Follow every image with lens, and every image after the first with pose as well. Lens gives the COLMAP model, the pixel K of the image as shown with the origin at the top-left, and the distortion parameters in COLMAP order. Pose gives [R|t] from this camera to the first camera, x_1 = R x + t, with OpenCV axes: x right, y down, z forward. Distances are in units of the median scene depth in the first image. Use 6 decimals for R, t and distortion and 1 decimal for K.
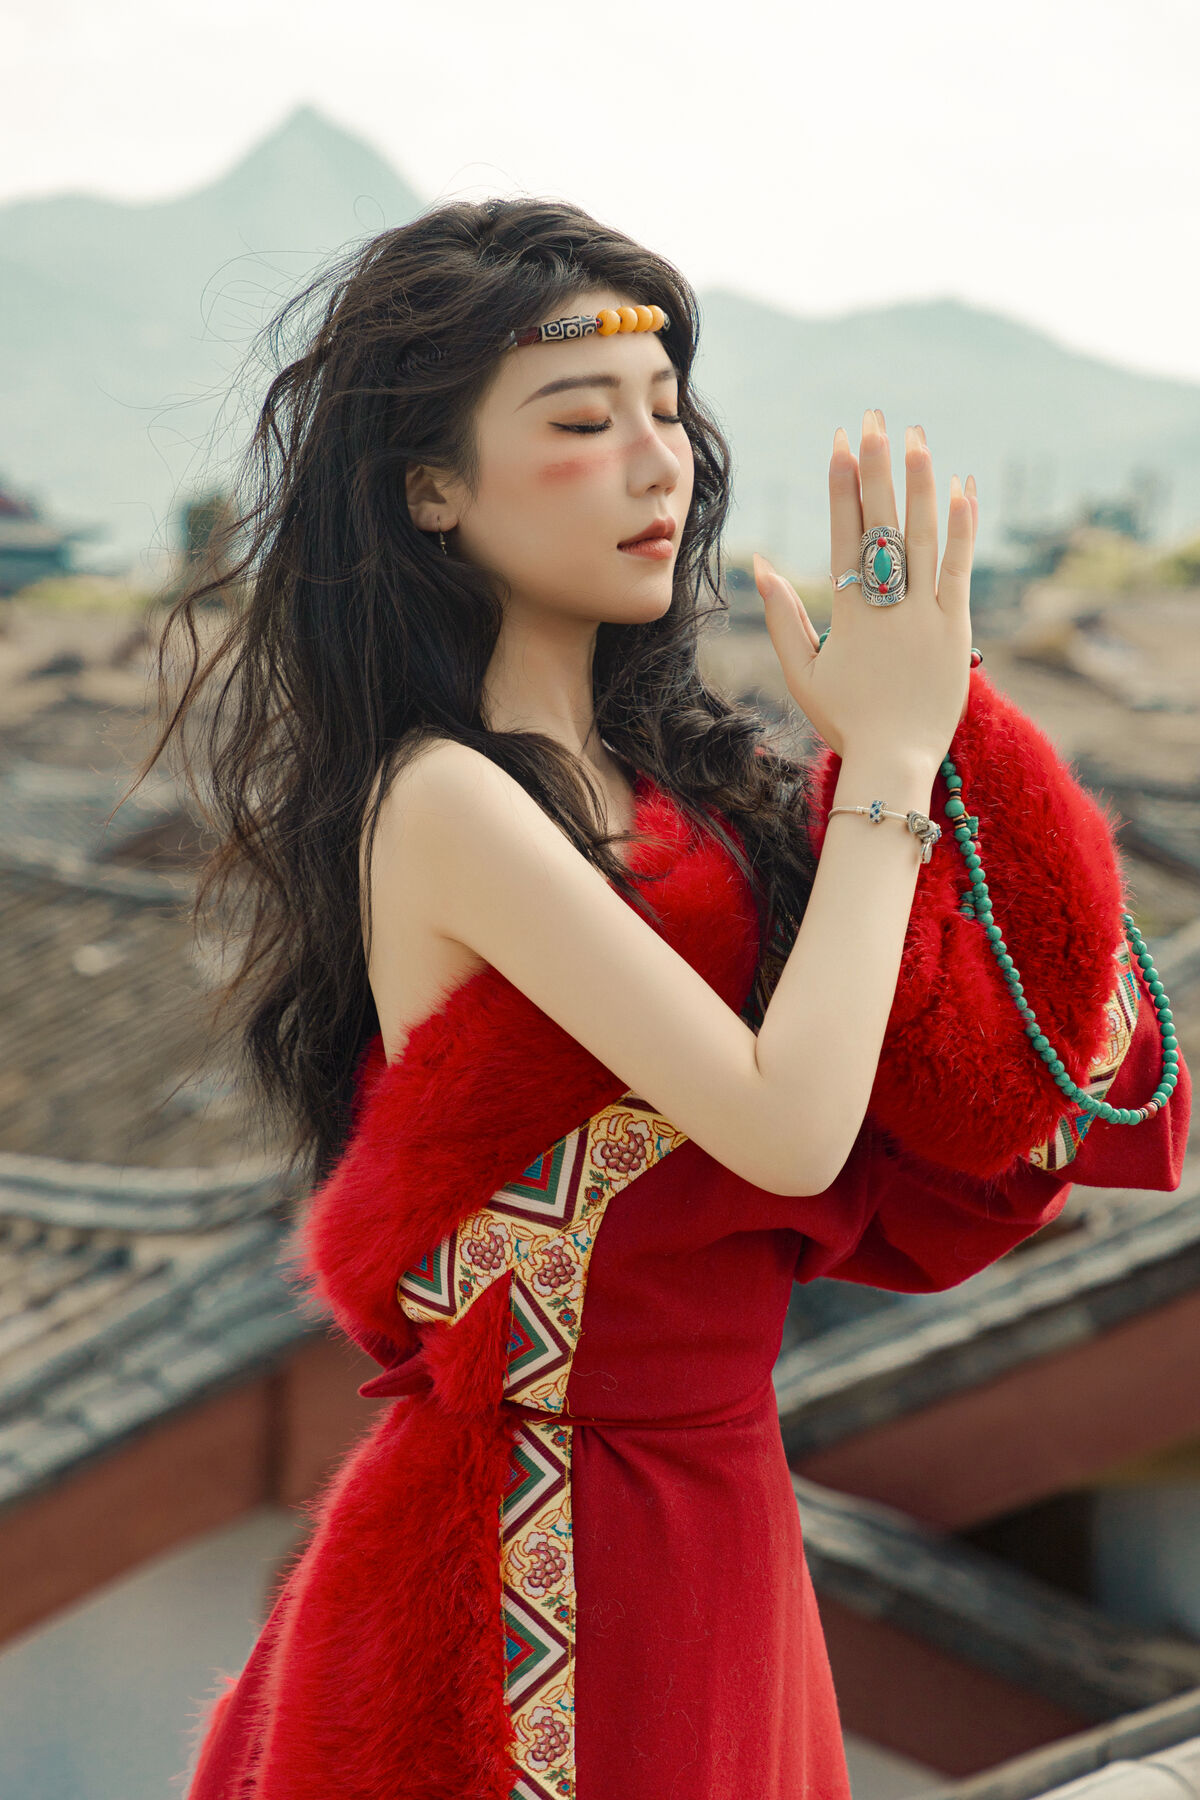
lens RADIAL K [[5360.3, 0, 674.8], [0, 5360.3, 898.8], [0, 0, 1]] dist [0.052987, 0.502081]
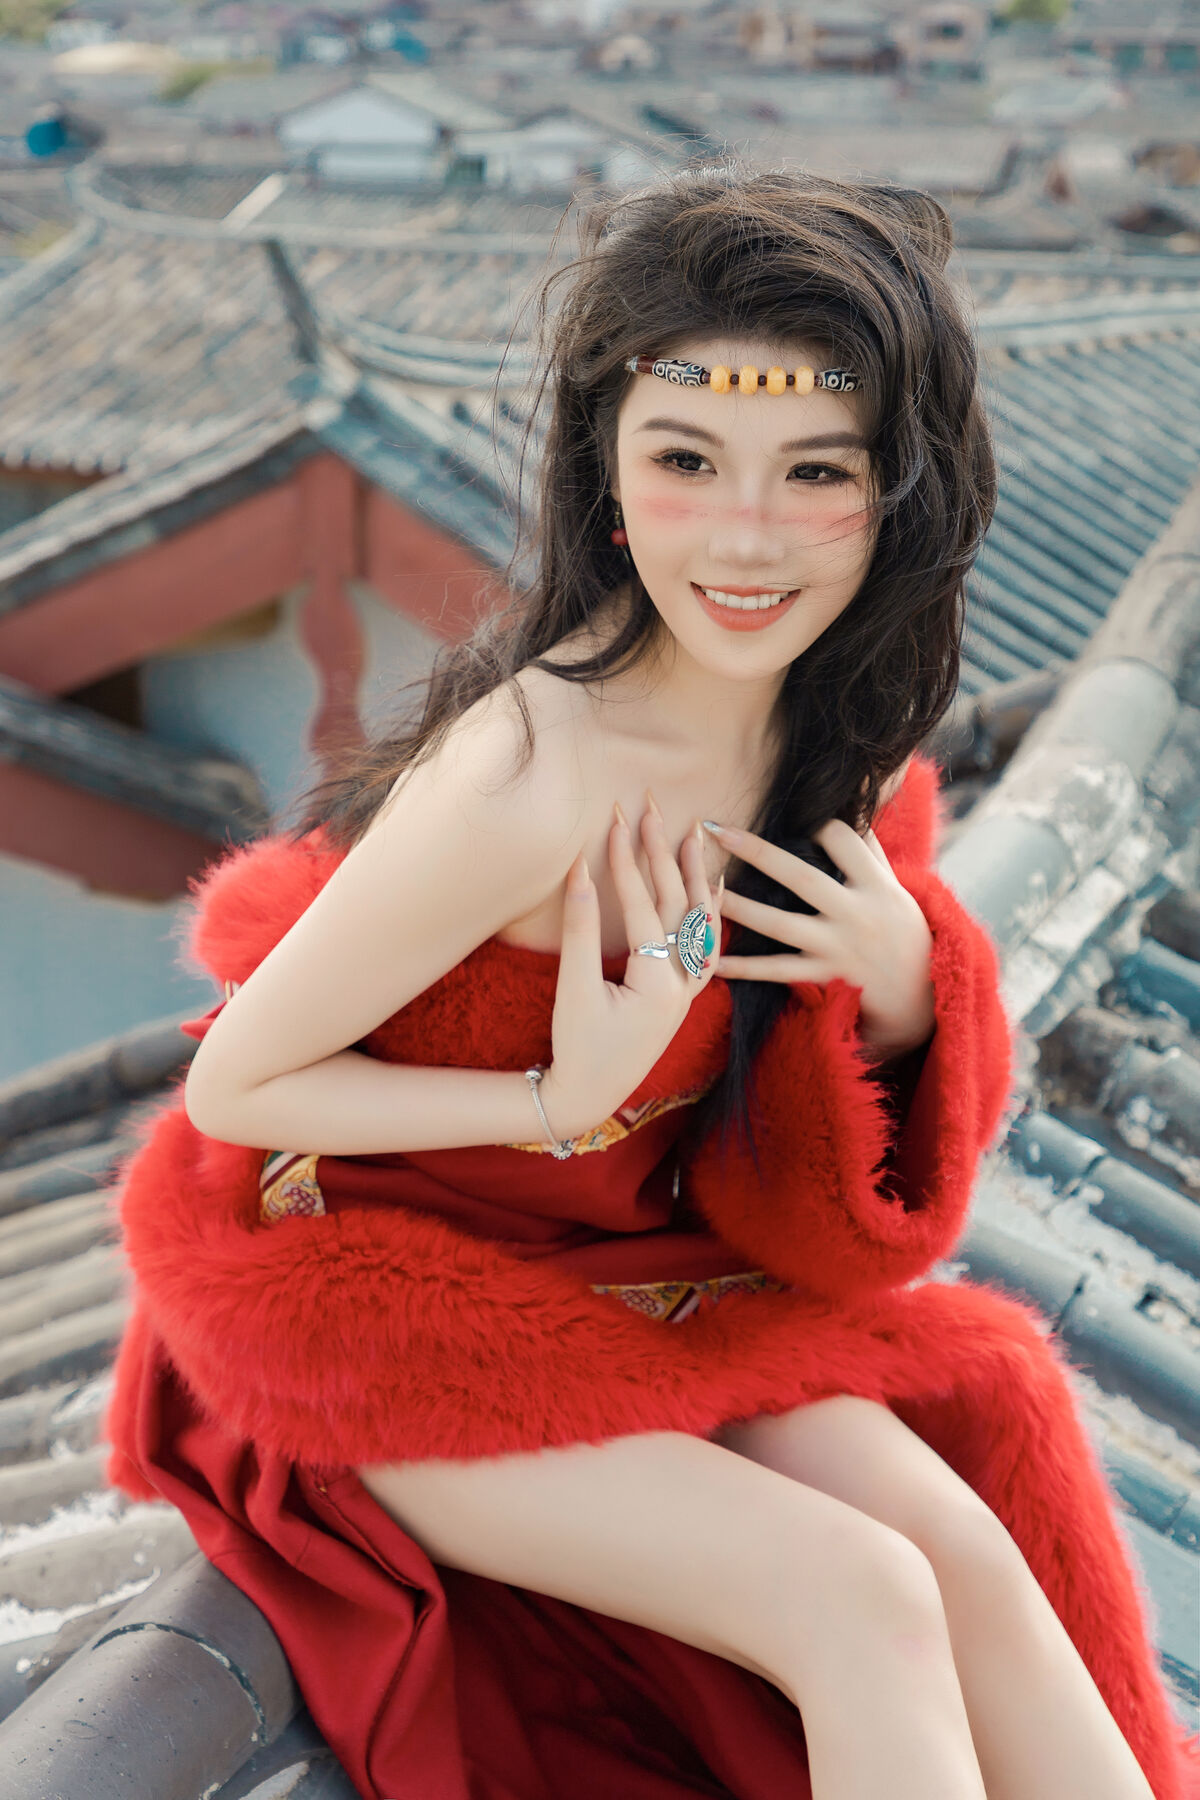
lens RADIAL K [[3223.4, 0, 565.8], [0, 3223.4, 899.6], [0, 0, 1]] dist [0.034476, 0.109609]
pose [[0.955661, -0.093667, 0.279175, -0.058056], [0.036355, 0.978338, 0.203797, 0.007708], [-0.292217, -0.184611, 0.938365, 0.193087]]
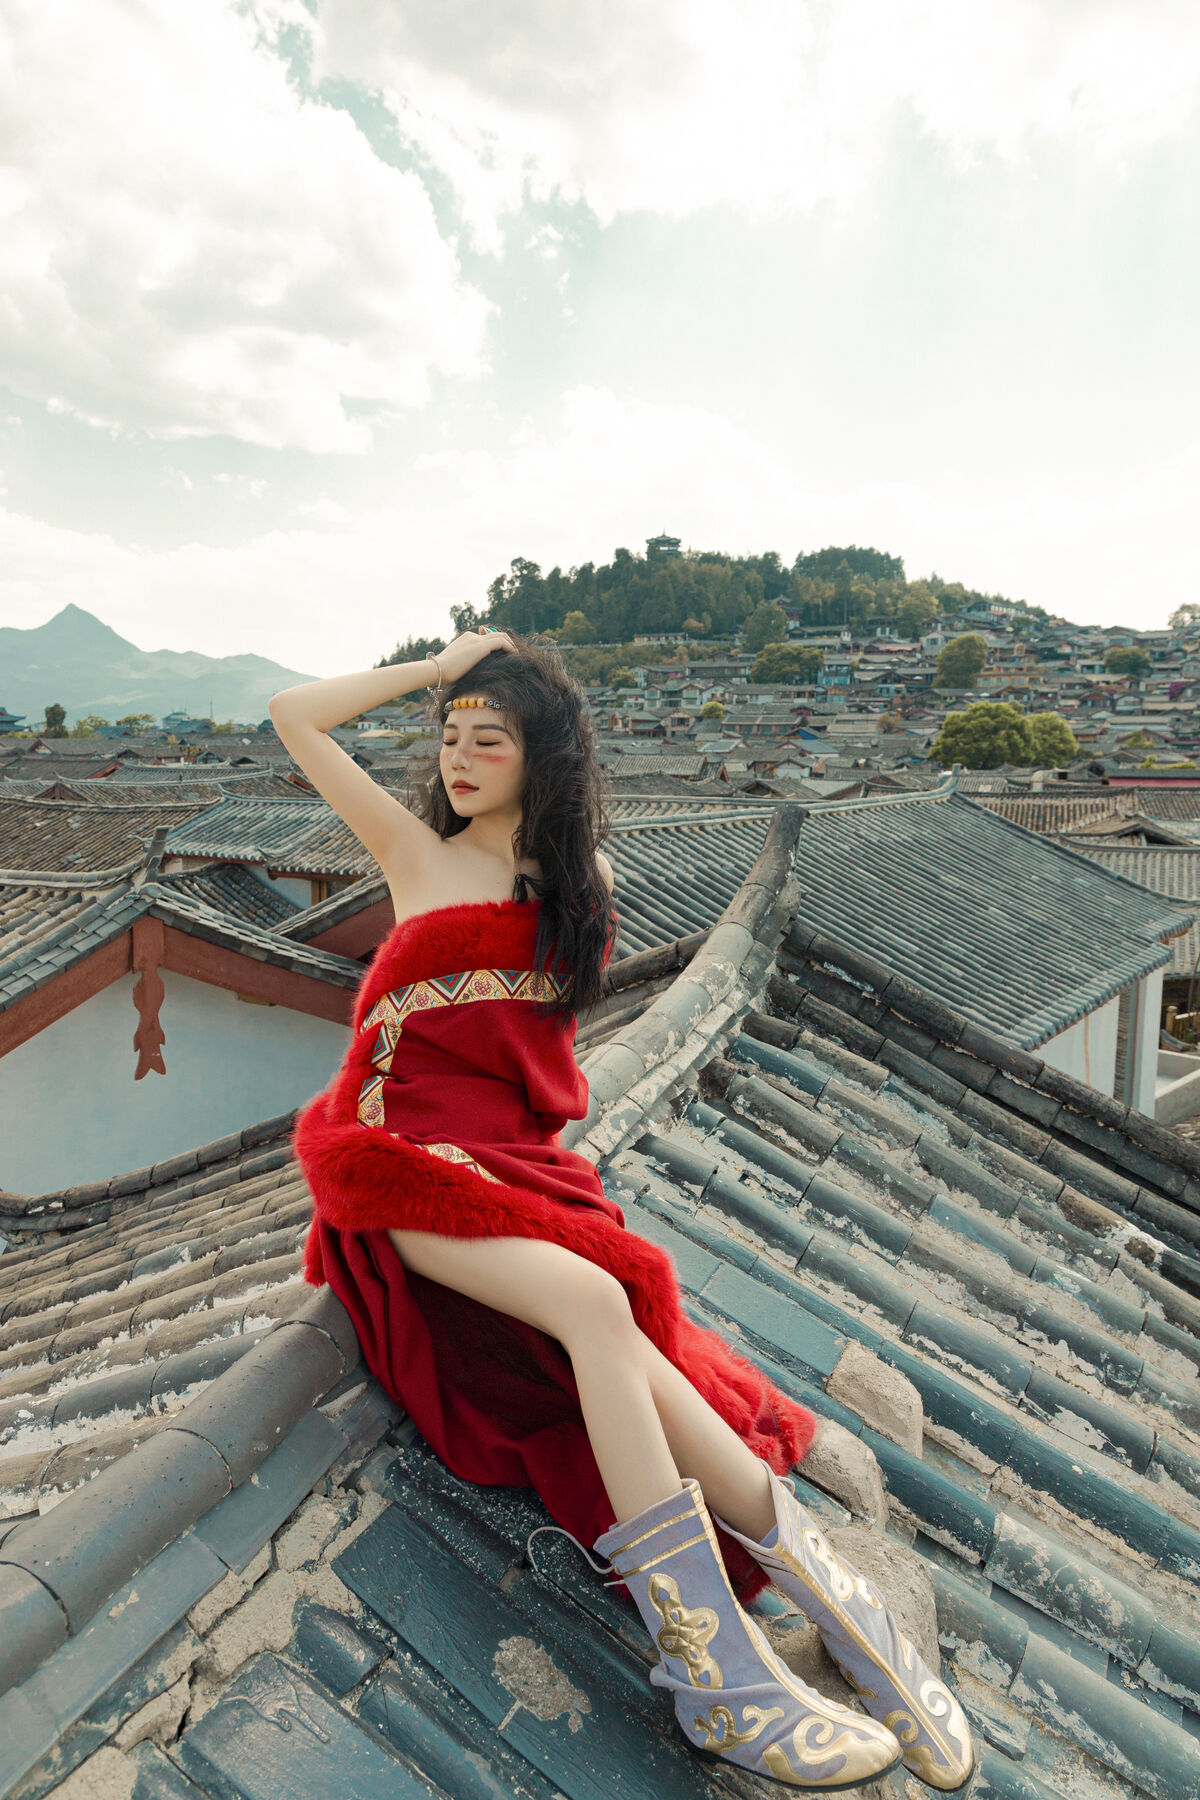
lens RADIAL K [[1201.5, 0, 573.8], [0, 1201.5, 900.6], [0, 0, 1]] dist [0.002944, -0.000939]
pose [[0.948139, -0.072708, 0.309429, -0.043736], [0.047417, 0.994947, 0.088495, 0.017996], [-0.314300, -0.069233, 0.946796, 0.209312]]
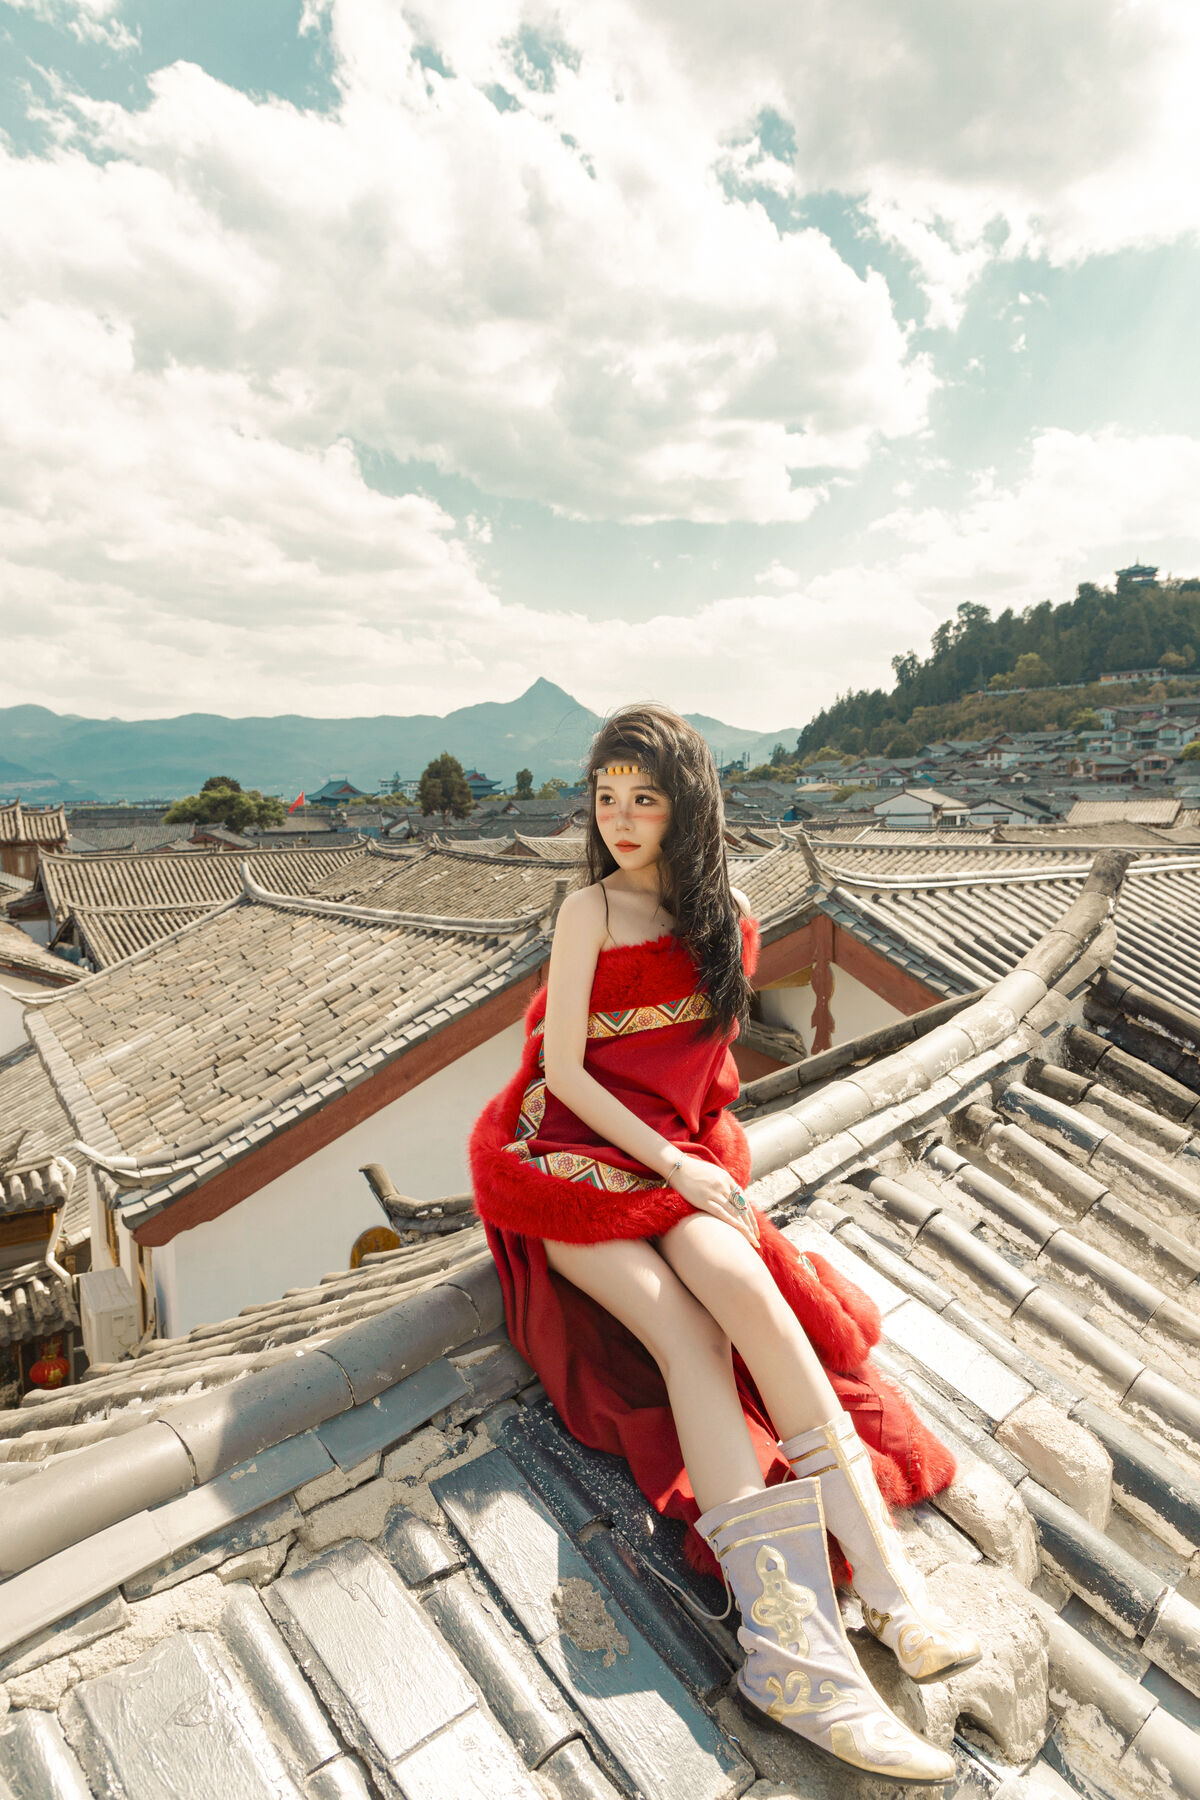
lens RADIAL K [[1208.8, 0, 600.0], [0, 1208.8, 900.0], [0, 0, 1]] dist [0.006821, 0.000455]
pose [[0.997944, -0.054820, -0.033219, -0.003348], [0.055649, 0.998148, 0.024579, 0.022408], [0.031810, -0.026377, 0.999146, 0.184047]]
